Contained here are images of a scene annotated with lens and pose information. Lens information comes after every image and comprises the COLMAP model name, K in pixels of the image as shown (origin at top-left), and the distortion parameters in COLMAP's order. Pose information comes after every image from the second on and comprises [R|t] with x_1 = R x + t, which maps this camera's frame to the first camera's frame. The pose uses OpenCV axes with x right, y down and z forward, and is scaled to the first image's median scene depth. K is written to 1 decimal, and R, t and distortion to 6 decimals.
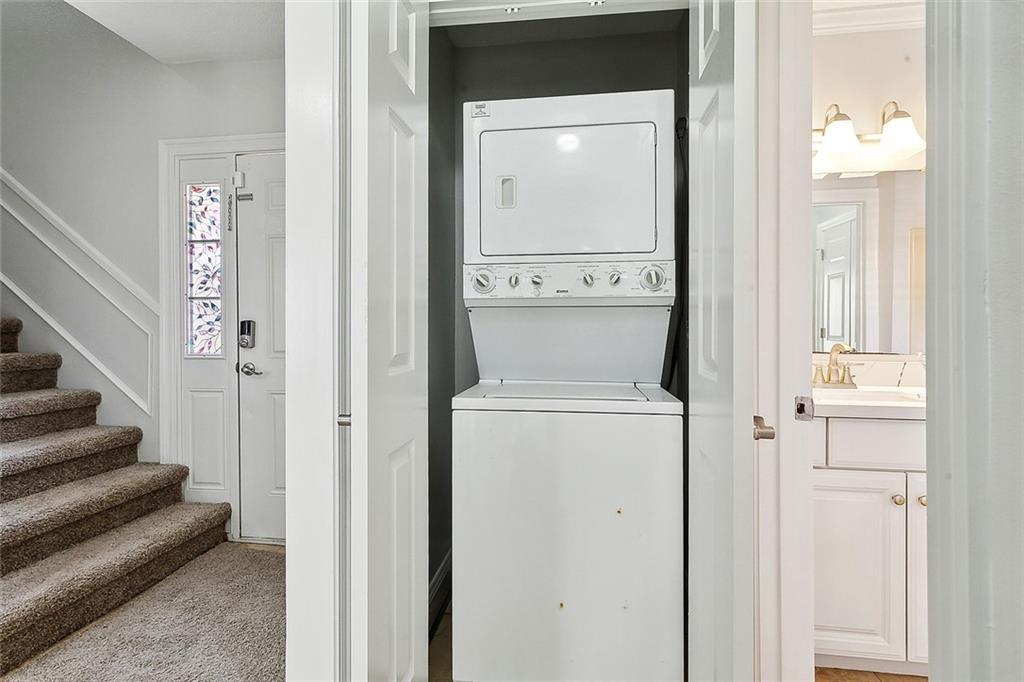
lens RADIAL K [[500.3, 0, 502.2], [0, 500.3, 330.7], [0, 0, 1]] dist [-0.000556, 0.000673]
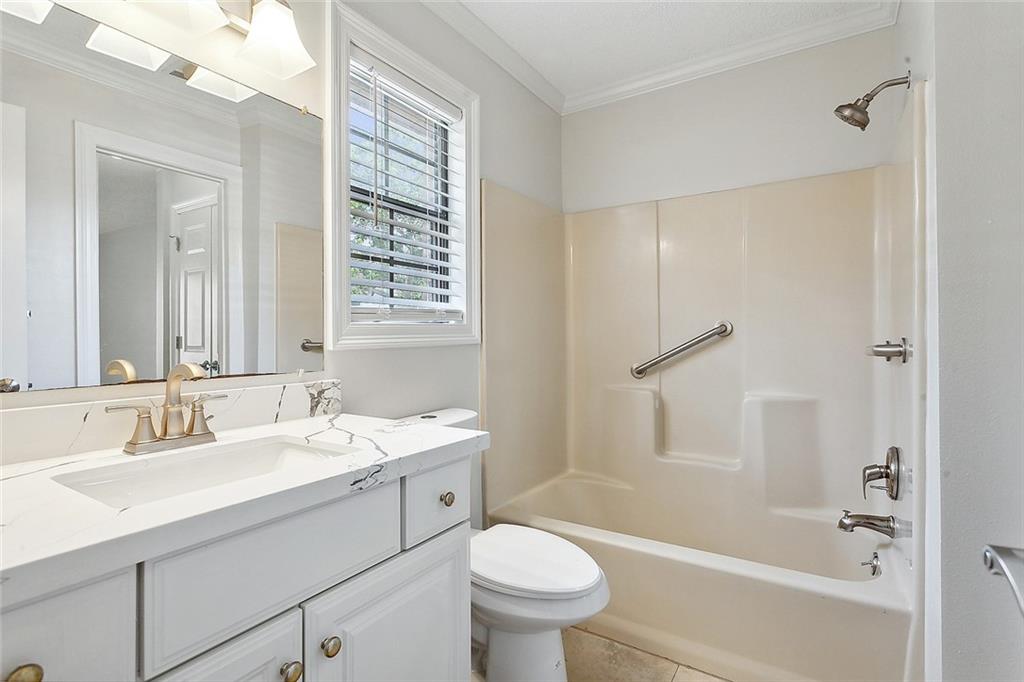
lens RADIAL K [[500.3, 0, 503.9], [0, 500.3, 335.3], [0, 0, 1]] dist [-0.000556, 0.000673]
pose [[0.425549, -0.000627, 0.904935, 0.195468], [0.009463, 0.999948, -0.003758, 0.001098], [-0.904886, 0.010163, 0.425533, 0.269771]]
